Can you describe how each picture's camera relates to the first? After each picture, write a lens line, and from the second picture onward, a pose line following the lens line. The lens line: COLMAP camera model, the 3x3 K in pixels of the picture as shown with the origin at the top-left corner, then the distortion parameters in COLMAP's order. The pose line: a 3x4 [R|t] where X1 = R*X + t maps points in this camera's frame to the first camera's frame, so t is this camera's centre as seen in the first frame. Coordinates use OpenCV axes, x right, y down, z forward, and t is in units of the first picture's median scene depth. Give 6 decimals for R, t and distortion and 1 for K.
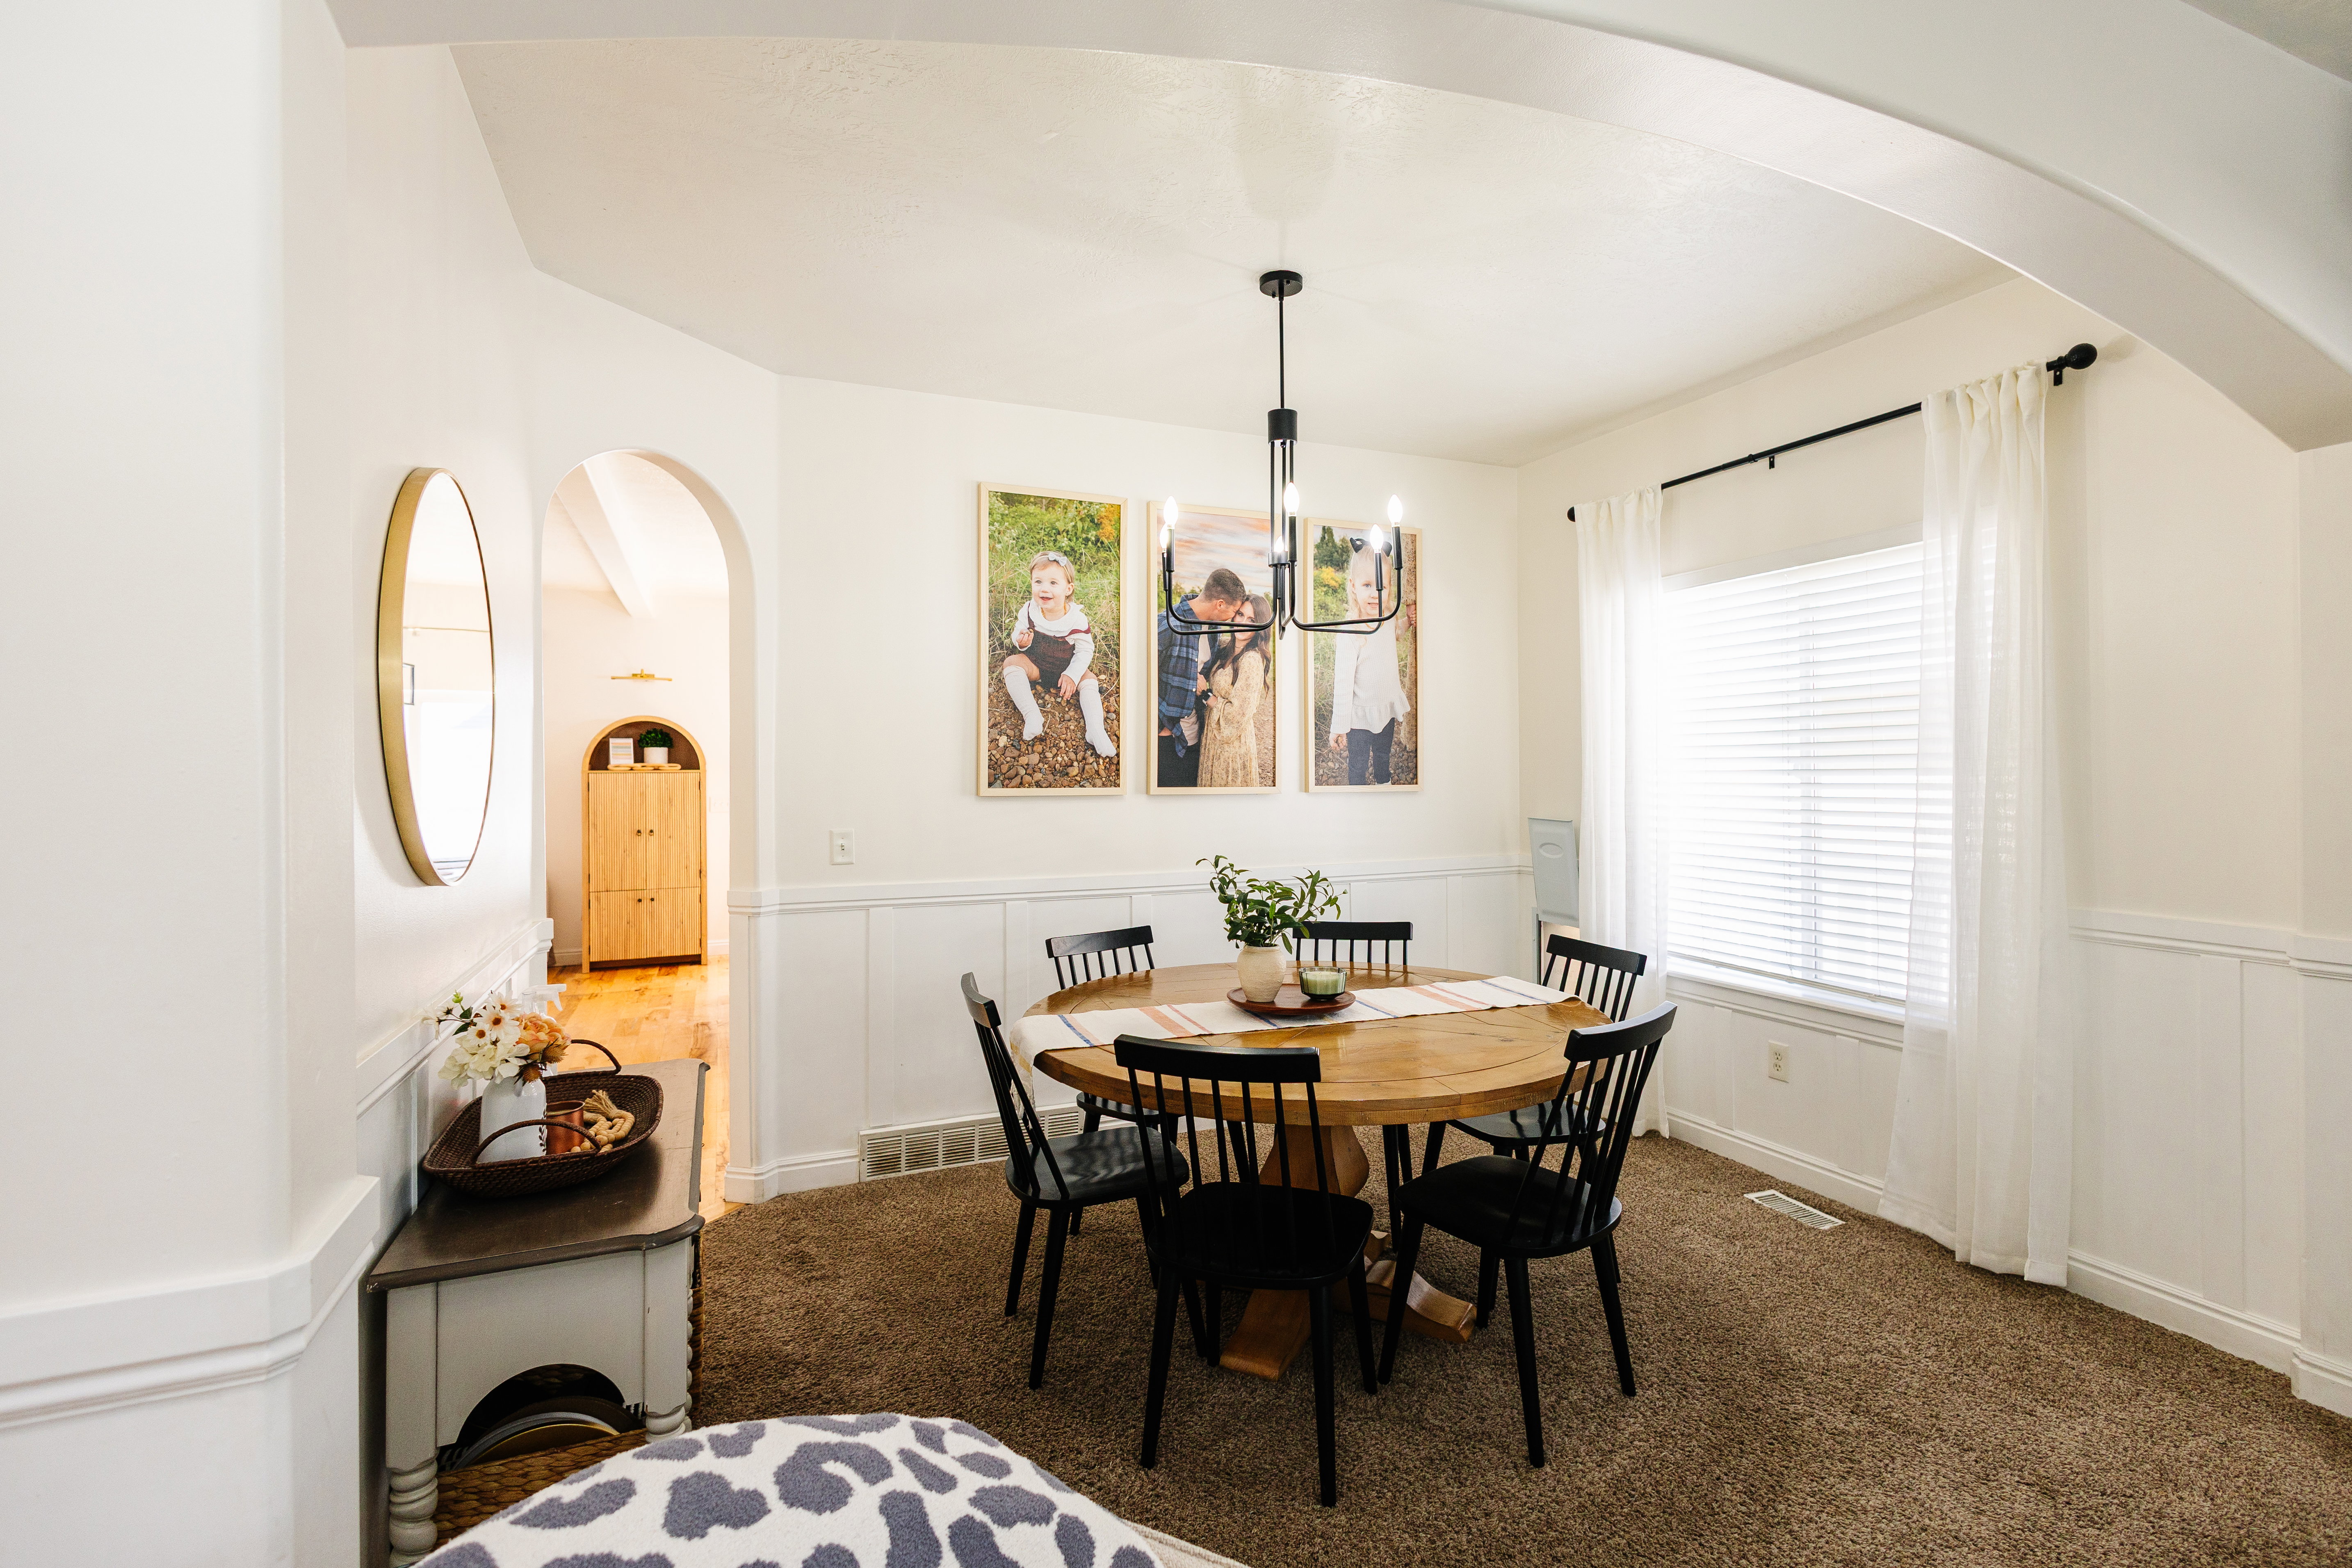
lens RADIAL K [[1100.6, 0, 1194.5], [0, 1100.6, 774.5], [0, 0, 1]] dist [0.008008, -0.001363]
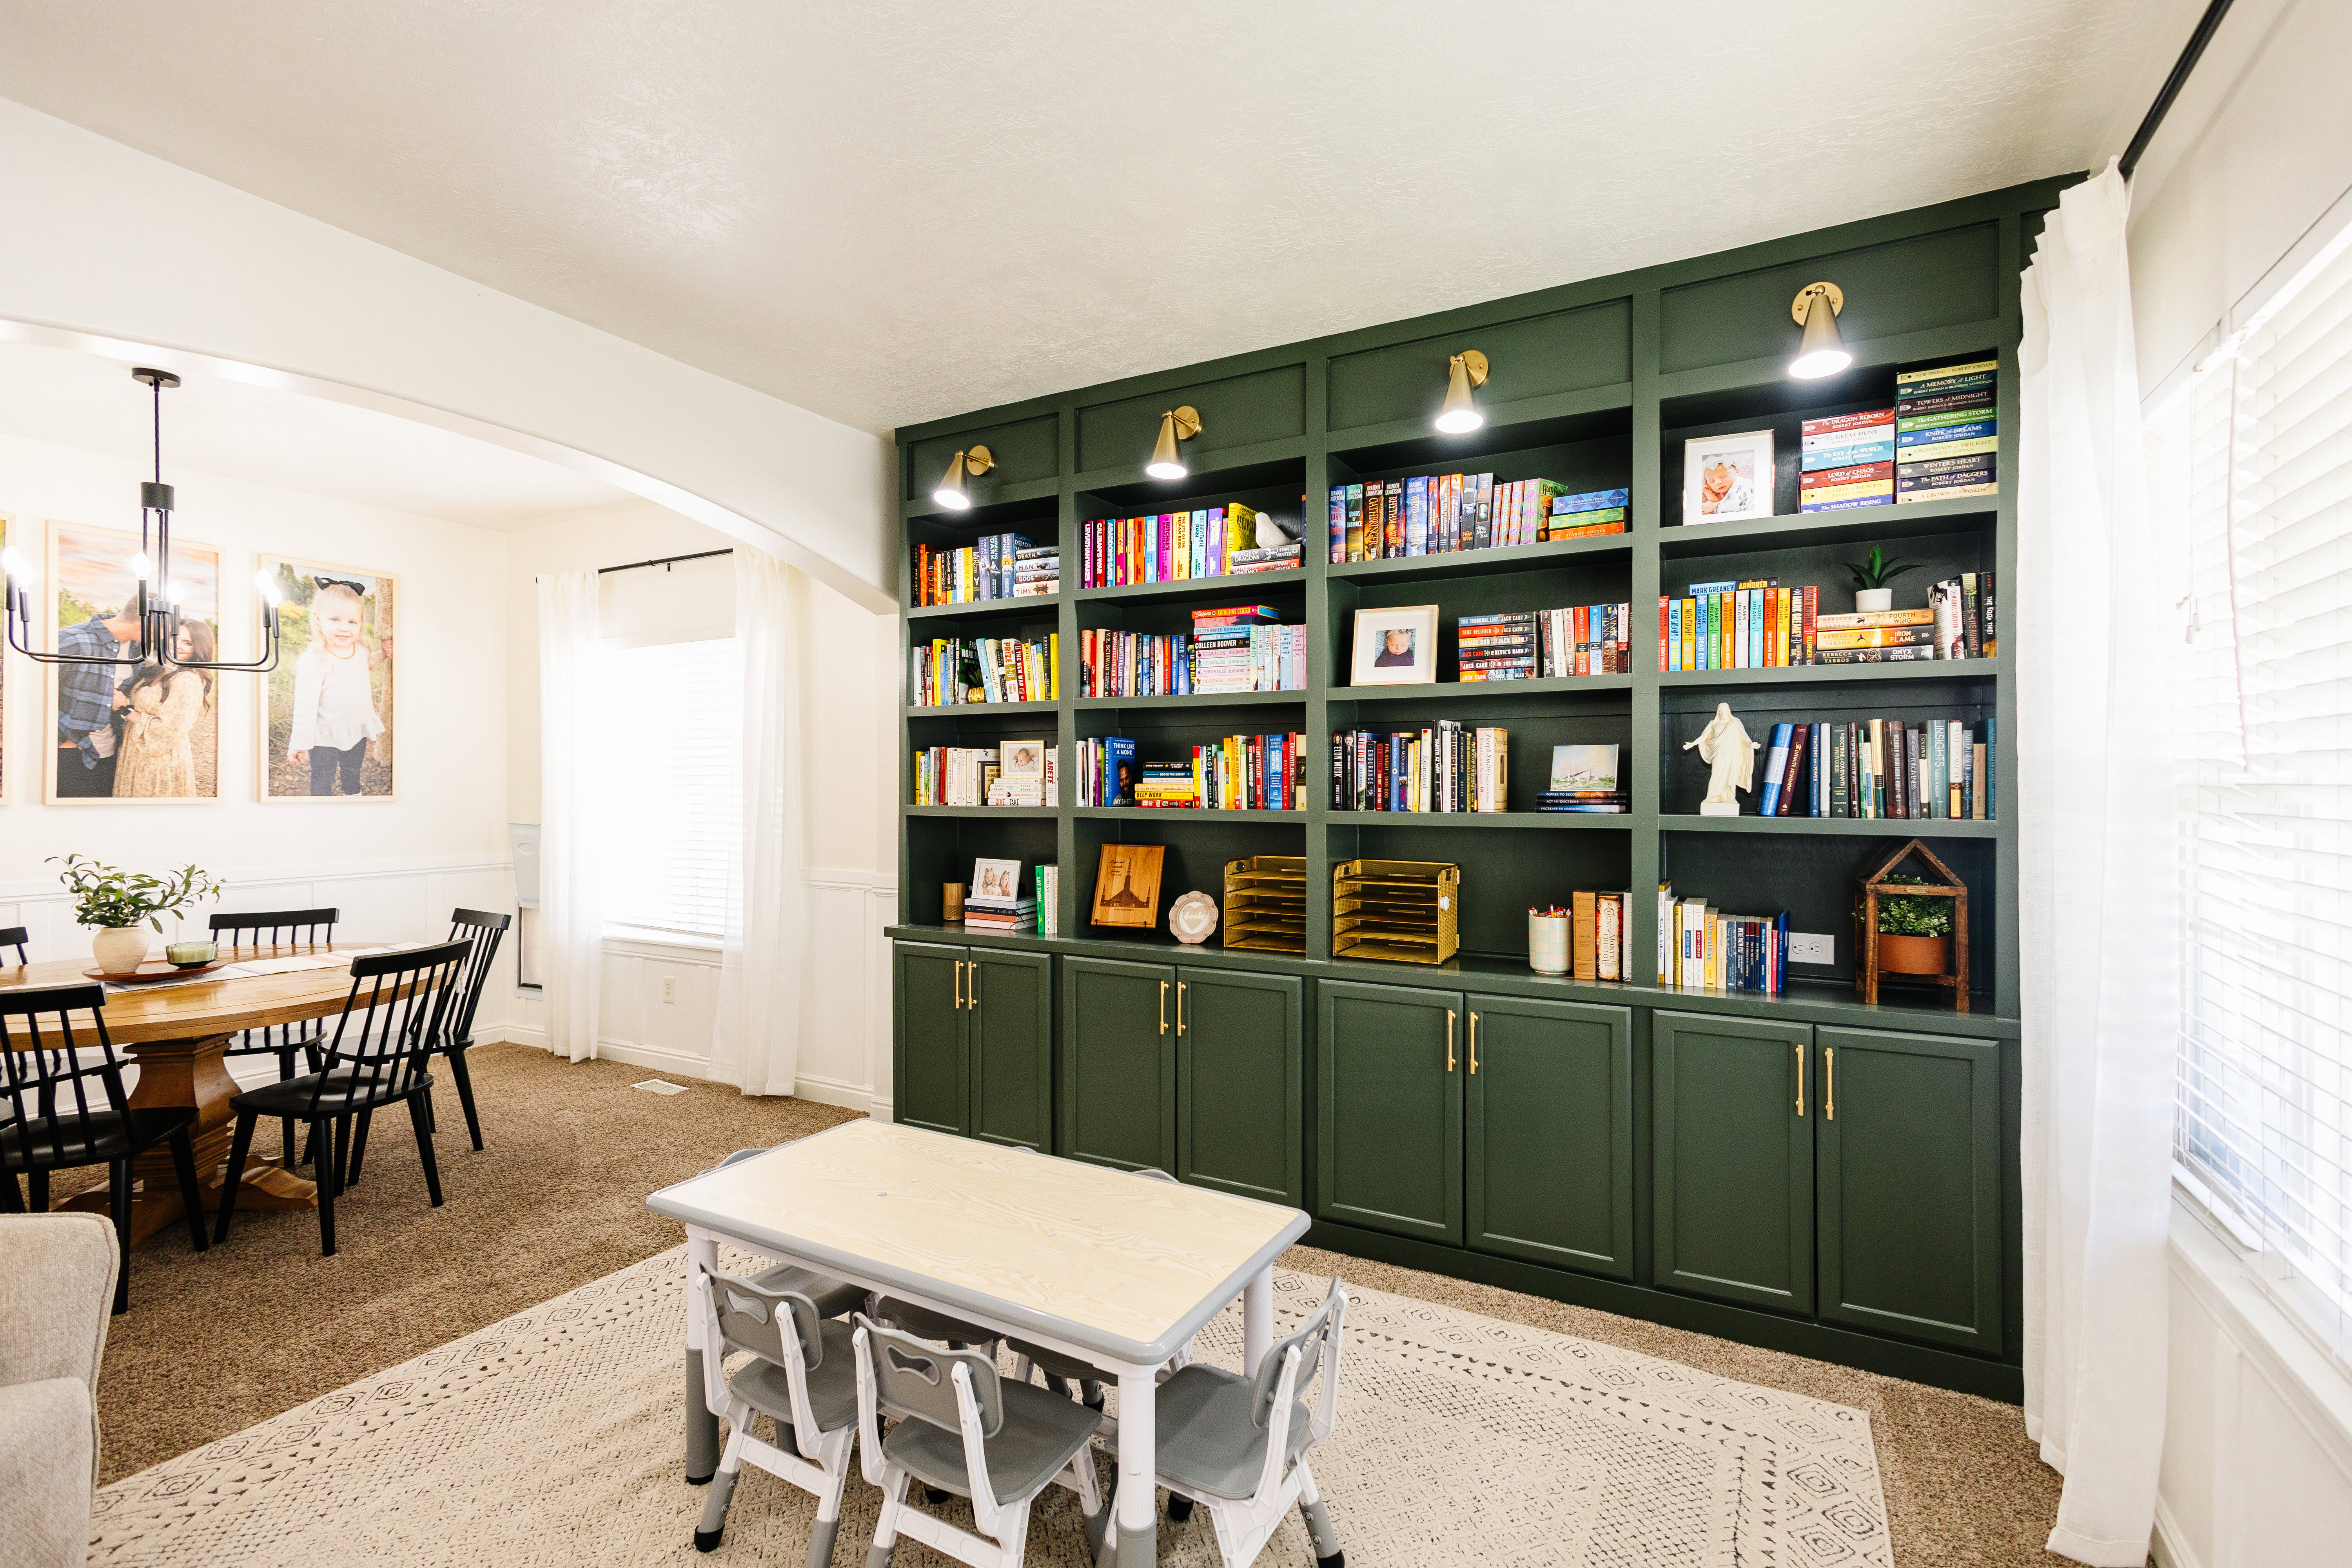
lens RADIAL K [[1100.6, 0, 1197.5], [0, 1100.6, 783.8], [0, 0, 1]] dist [0.008008, -0.001363]
pose [[0.787055, 0.006525, 0.616848, 0.165287], [-0.003512, 0.999975, -0.006096, 0.000819], [-0.616873, 0.002631, 0.787058, -0.471574]]
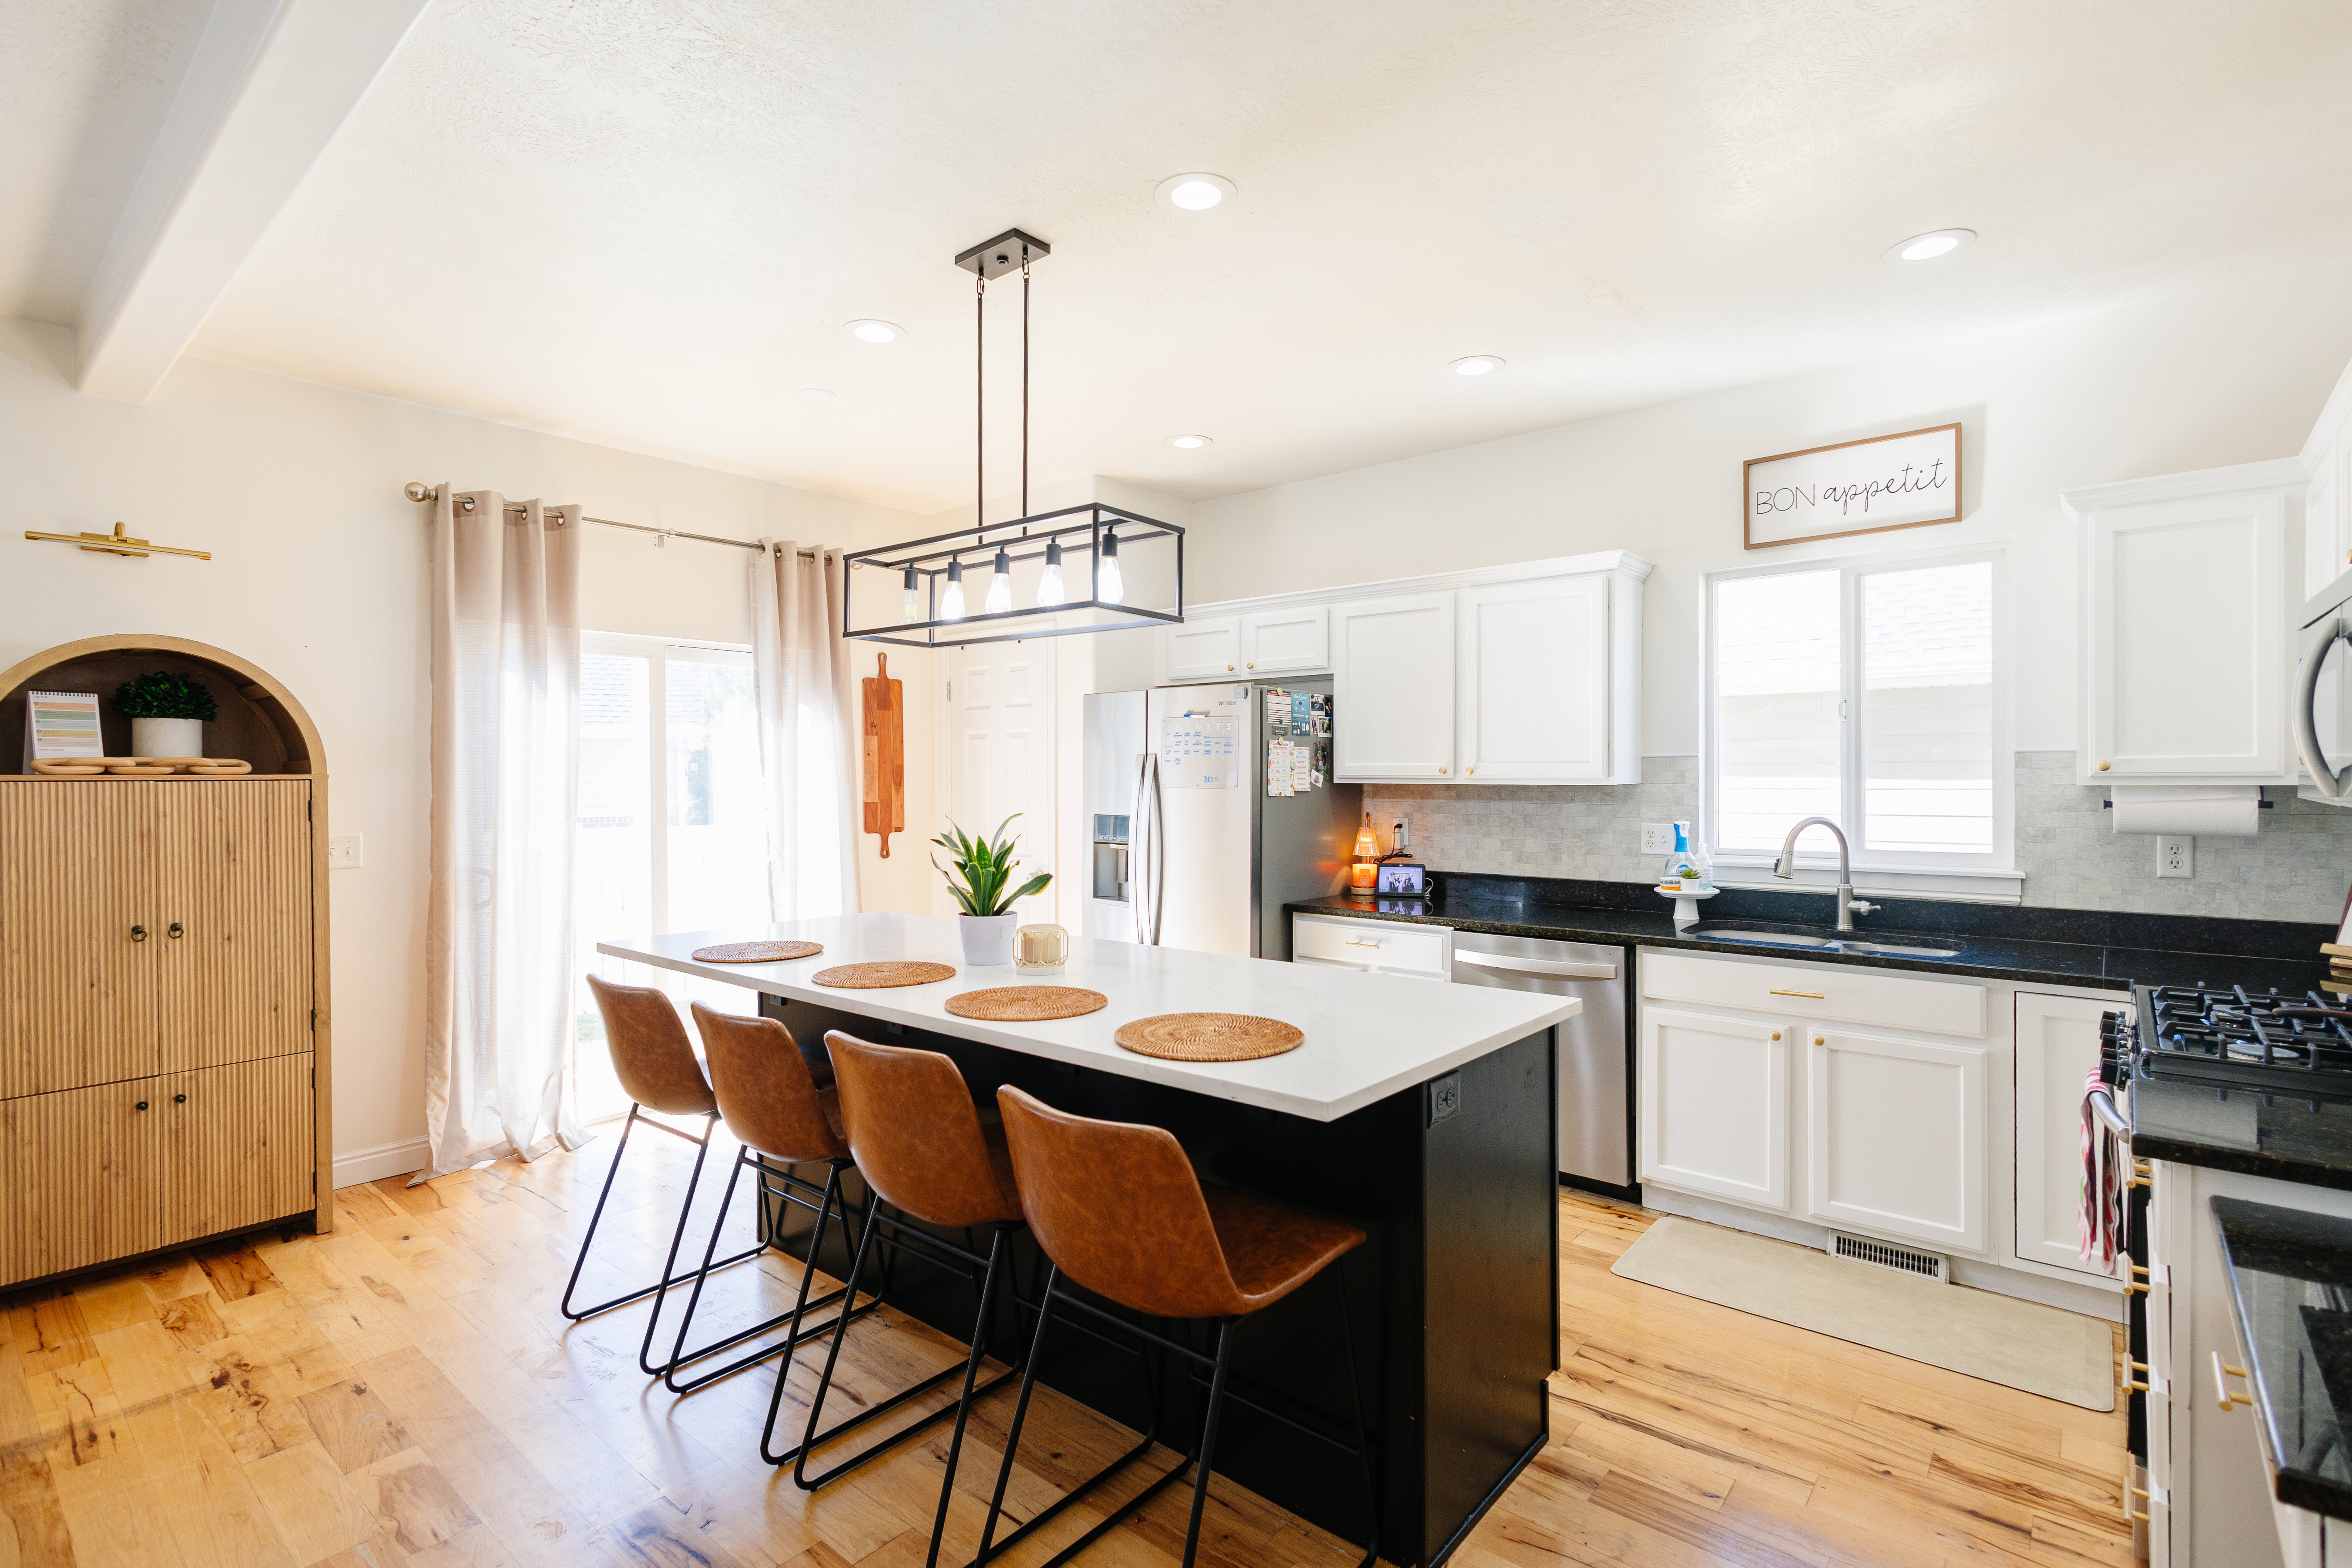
lens RADIAL K [[1100.6, 0, 1160.0], [0, 1100.6, 792.4], [0, 0, 1]] dist [0.008008, -0.001363]
pose [[0.900518, -0.005577, 0.434784, -0.686121], [0.002004, 0.999960, 0.008678, -0.000865], [-0.434815, -0.006943, 0.900493, 0.963793]]
